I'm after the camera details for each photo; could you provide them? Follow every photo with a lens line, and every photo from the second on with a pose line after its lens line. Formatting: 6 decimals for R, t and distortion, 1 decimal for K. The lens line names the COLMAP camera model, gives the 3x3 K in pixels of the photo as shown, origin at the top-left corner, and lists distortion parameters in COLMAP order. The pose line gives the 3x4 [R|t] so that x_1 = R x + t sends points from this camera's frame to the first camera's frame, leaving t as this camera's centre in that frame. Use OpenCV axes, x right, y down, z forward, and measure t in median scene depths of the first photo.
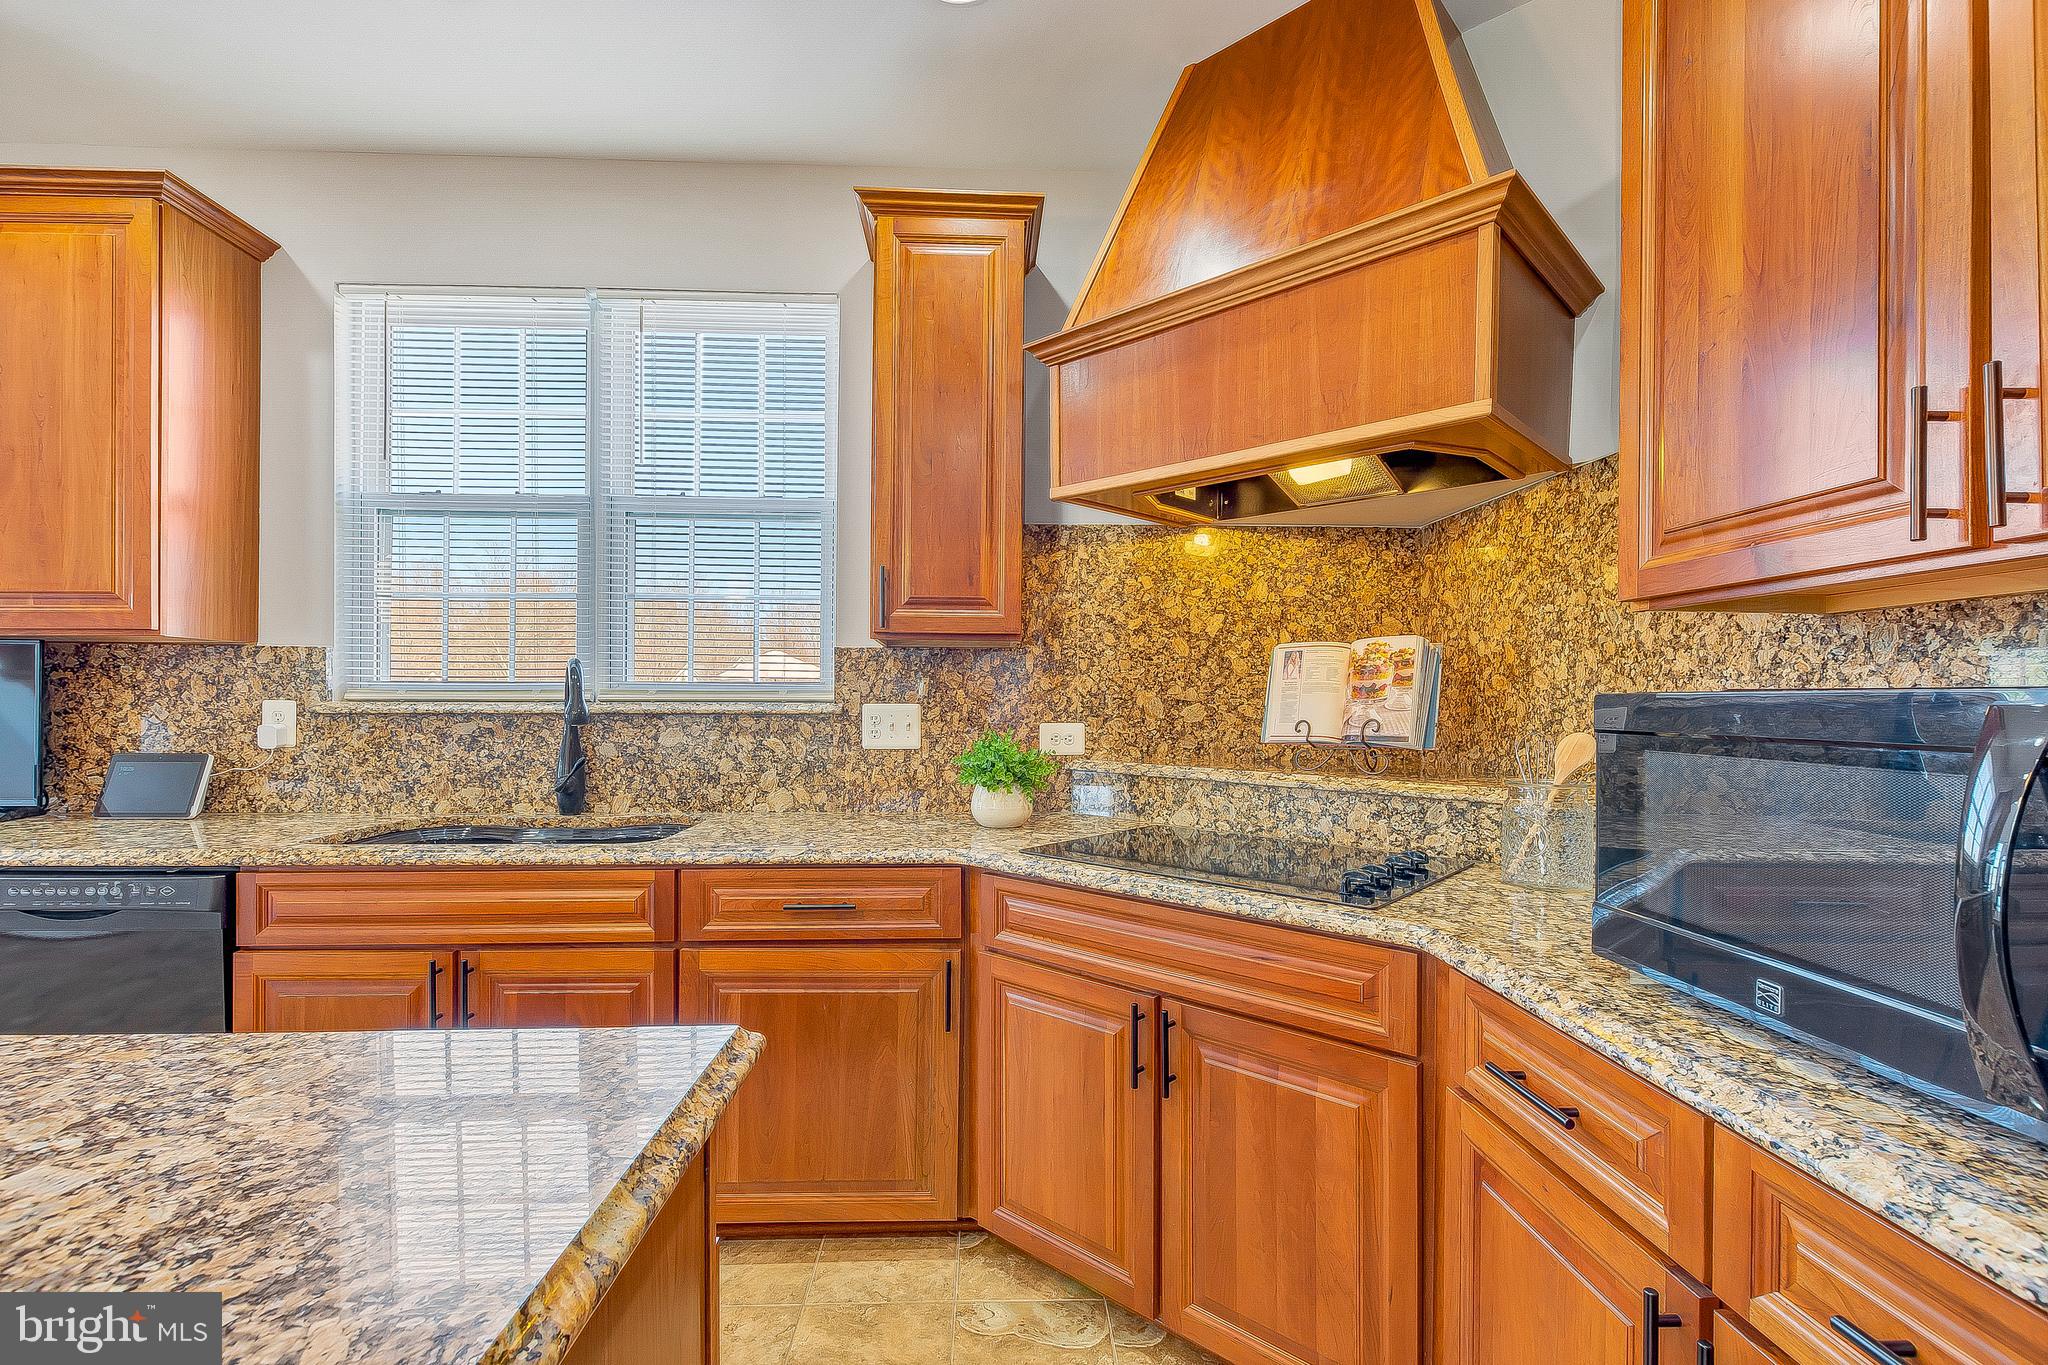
lens RADIAL K [[917.4, 0, 1011.0], [0, 917.4, 699.5], [0, 0, 1]] dist [0.007505, -0.003439]
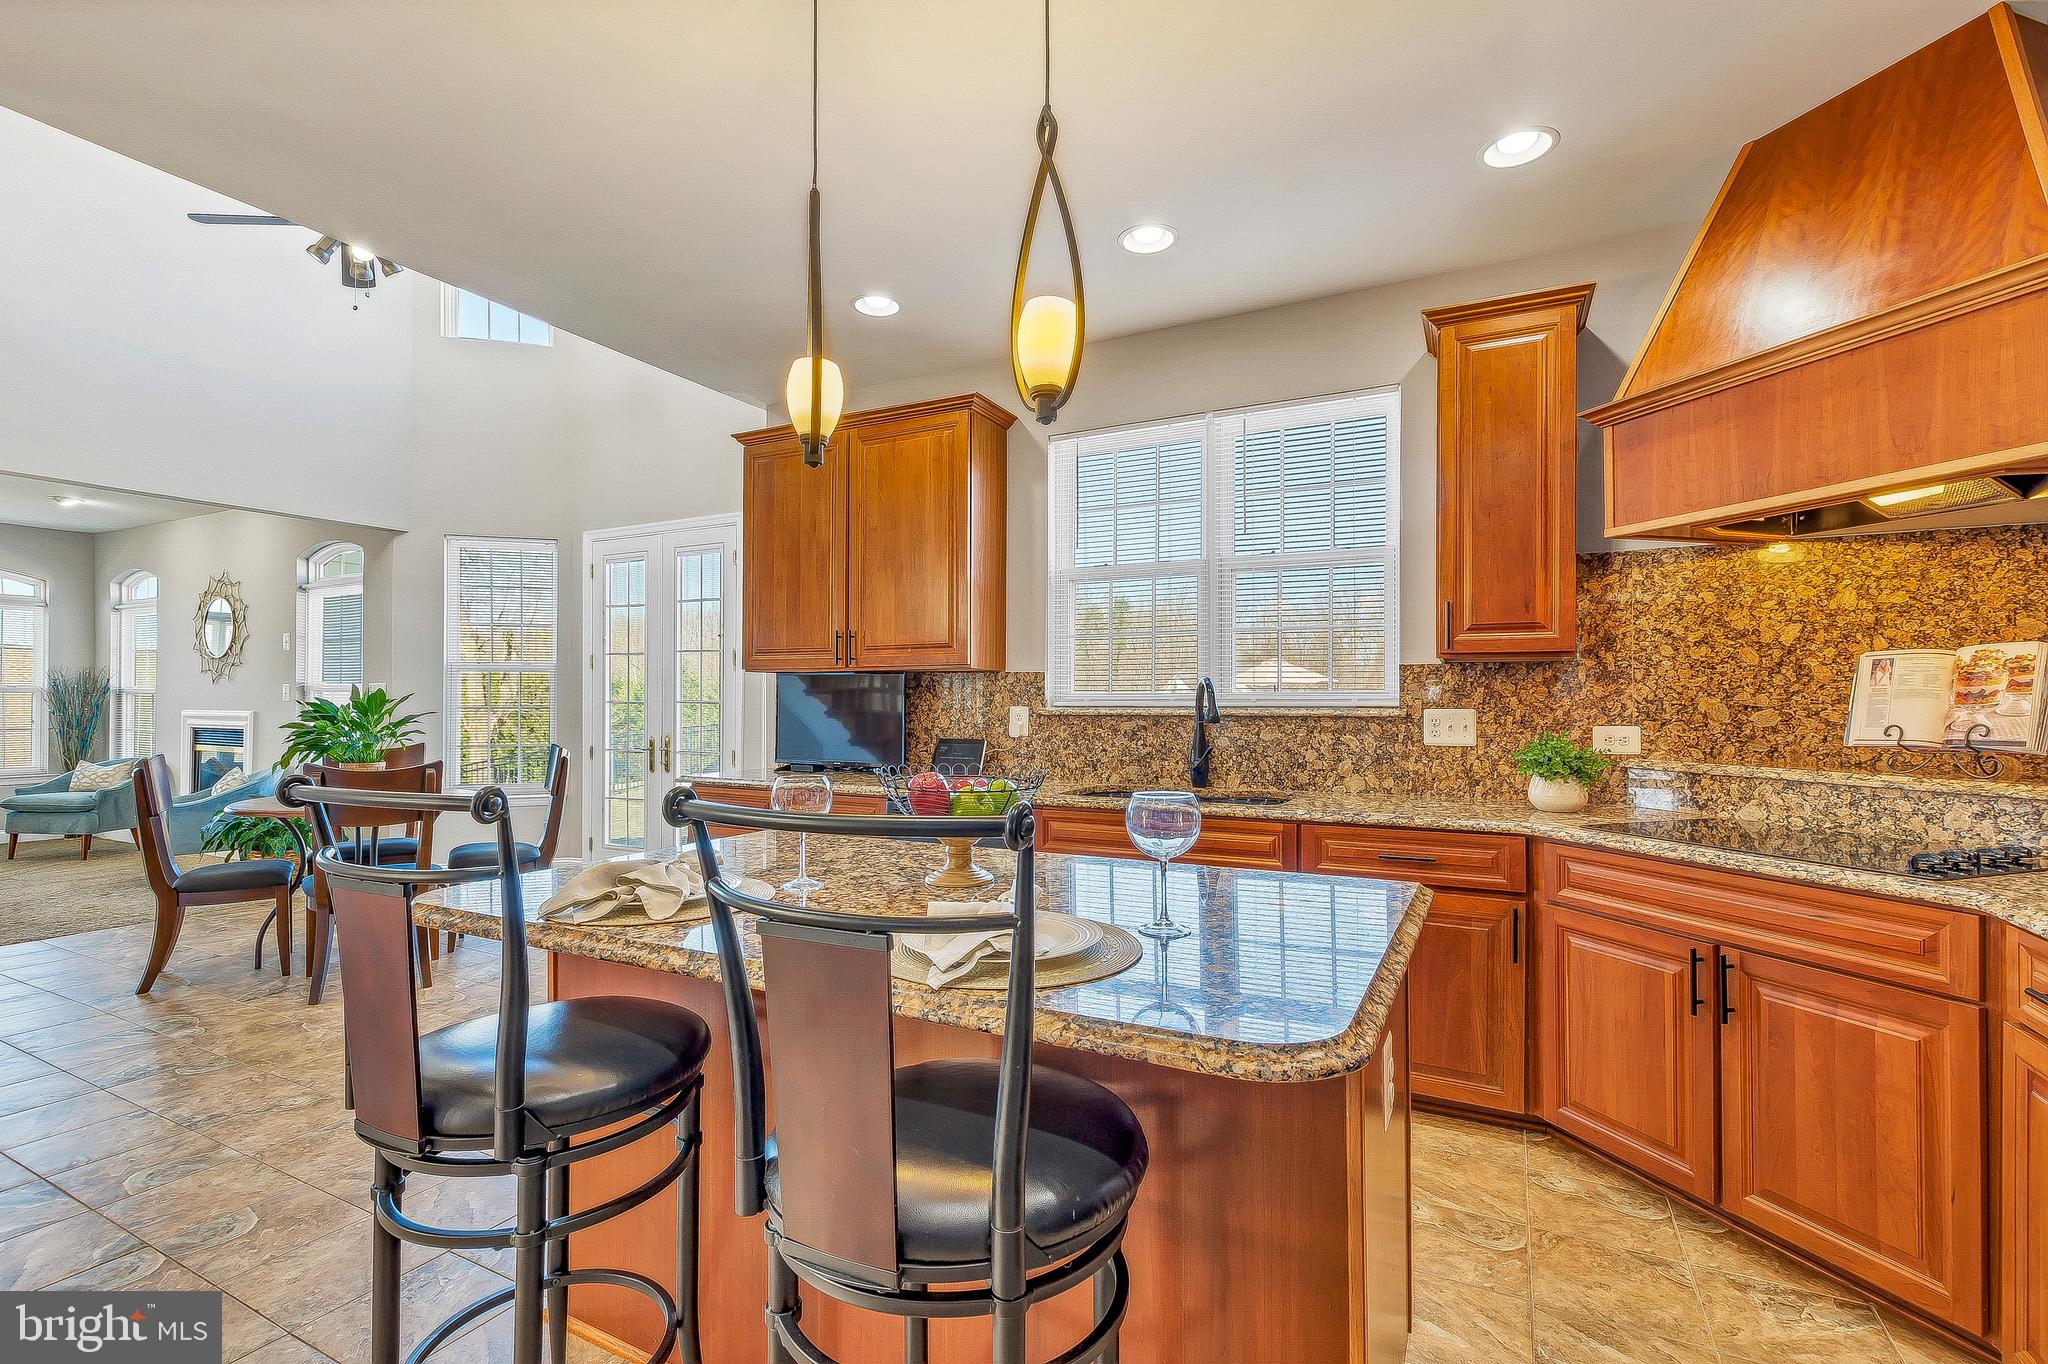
lens RADIAL K [[917.4, 0, 1008.2], [0, 917.4, 695.4], [0, 0, 1]] dist [0.007505, -0.003439]
pose [[0.868659, -0.006710, -0.495365, -0.038974], [0.001663, 0.999942, -0.010629, -0.001632], [0.495408, 0.008409, 0.868620, -0.412133]]
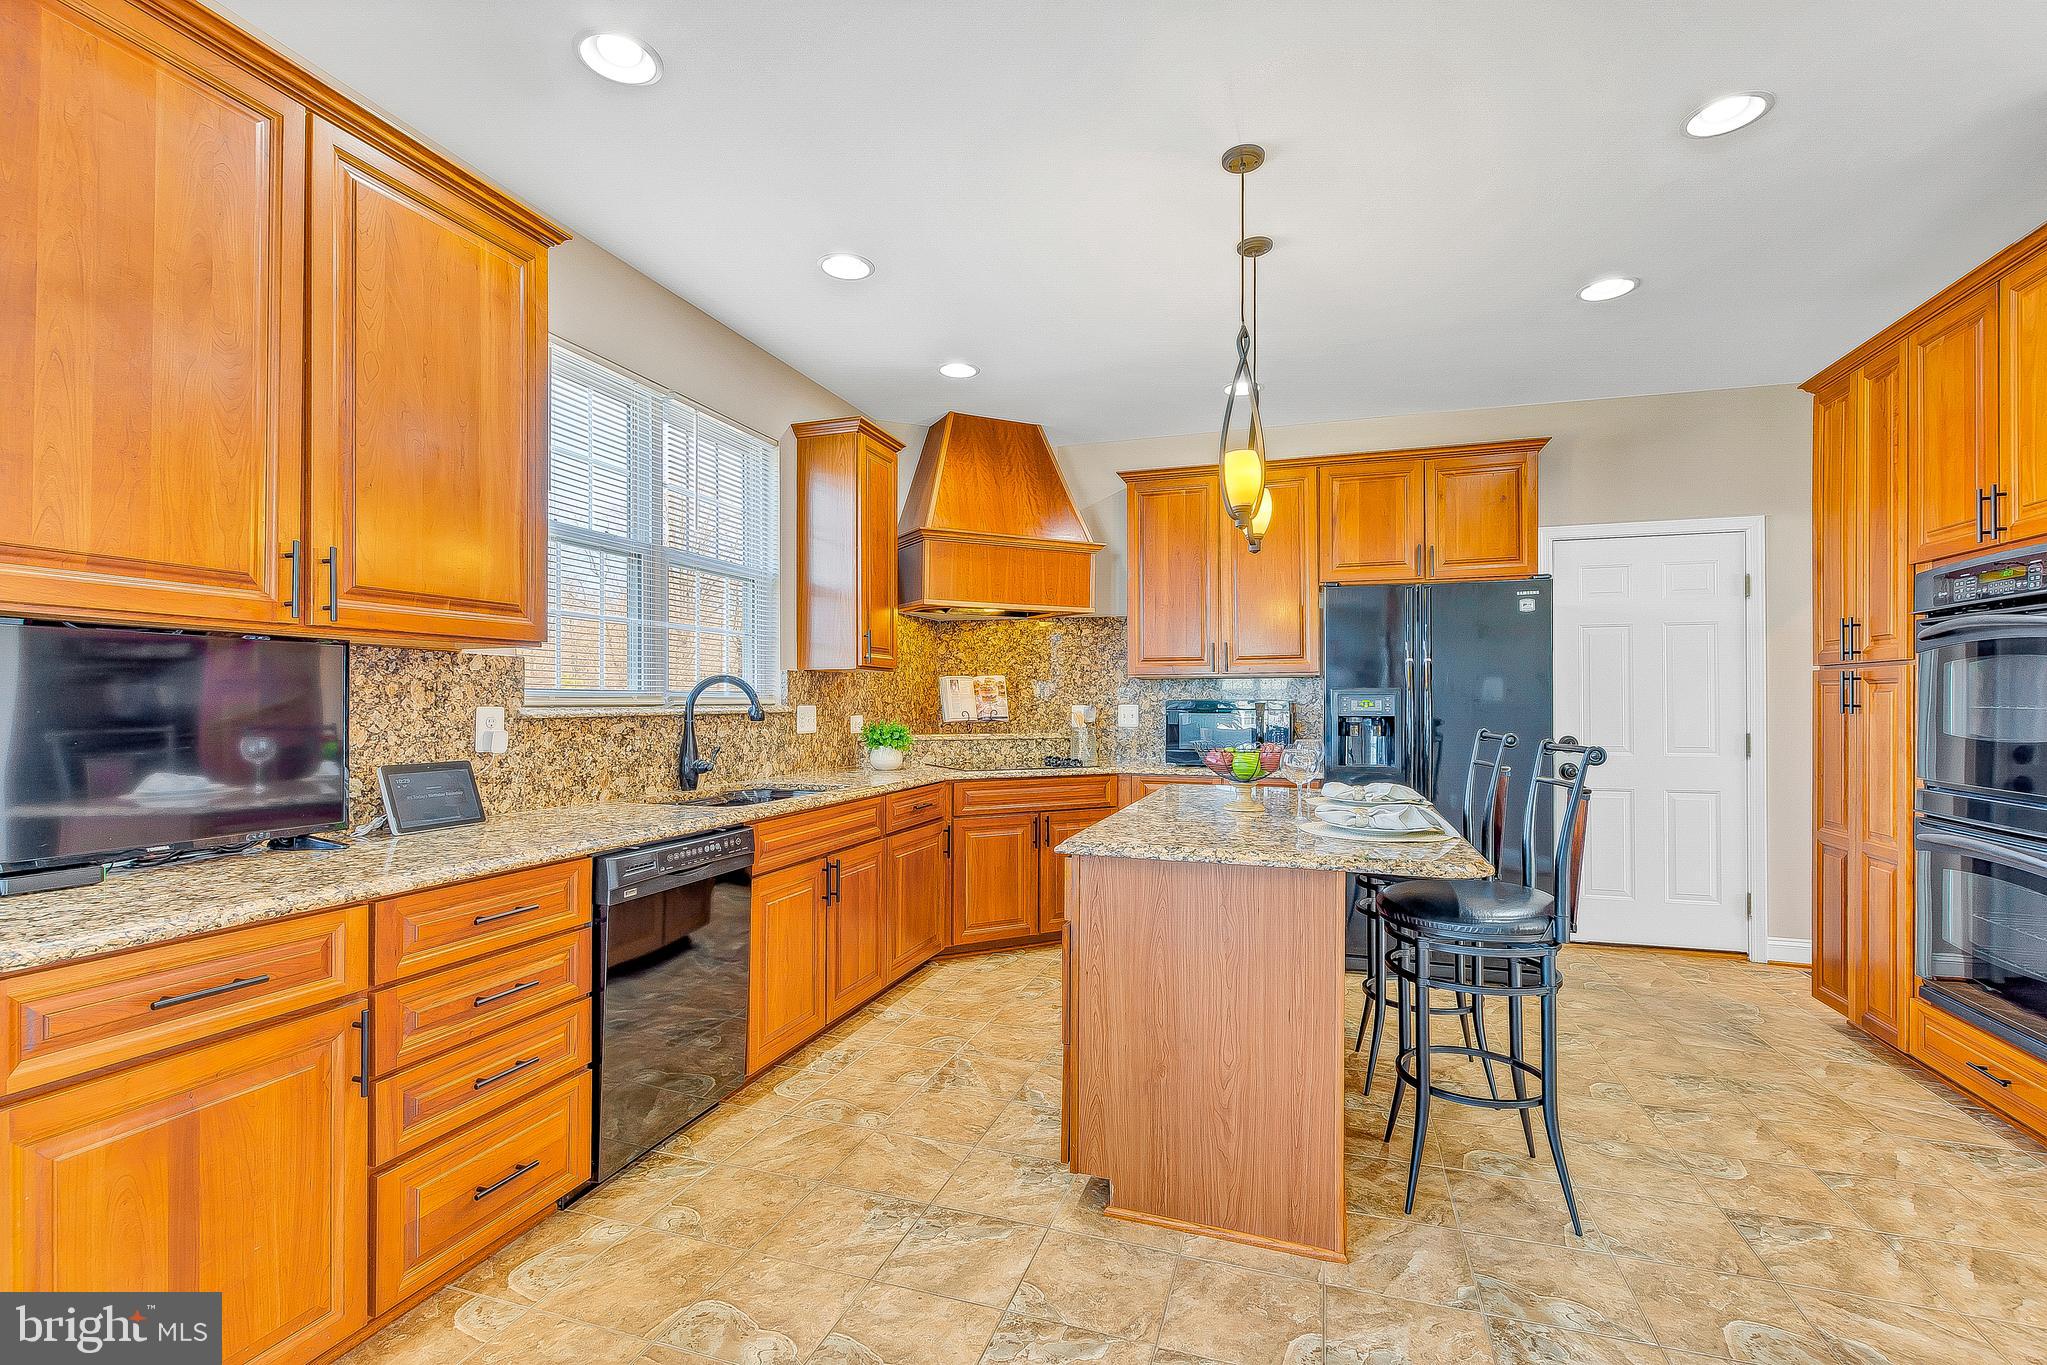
lens RADIAL K [[917.0, 0, 1026.7], [0, 917.0, 695.5], [0, 0, 1]] dist [0.007505, -0.003439]
pose [[0.342941, 0.002300, 0.939354, -1.735460], [0.004346, 0.999982, -0.004035, -0.005631], [-0.939347, 0.005466, 0.342925, 0.086071]]
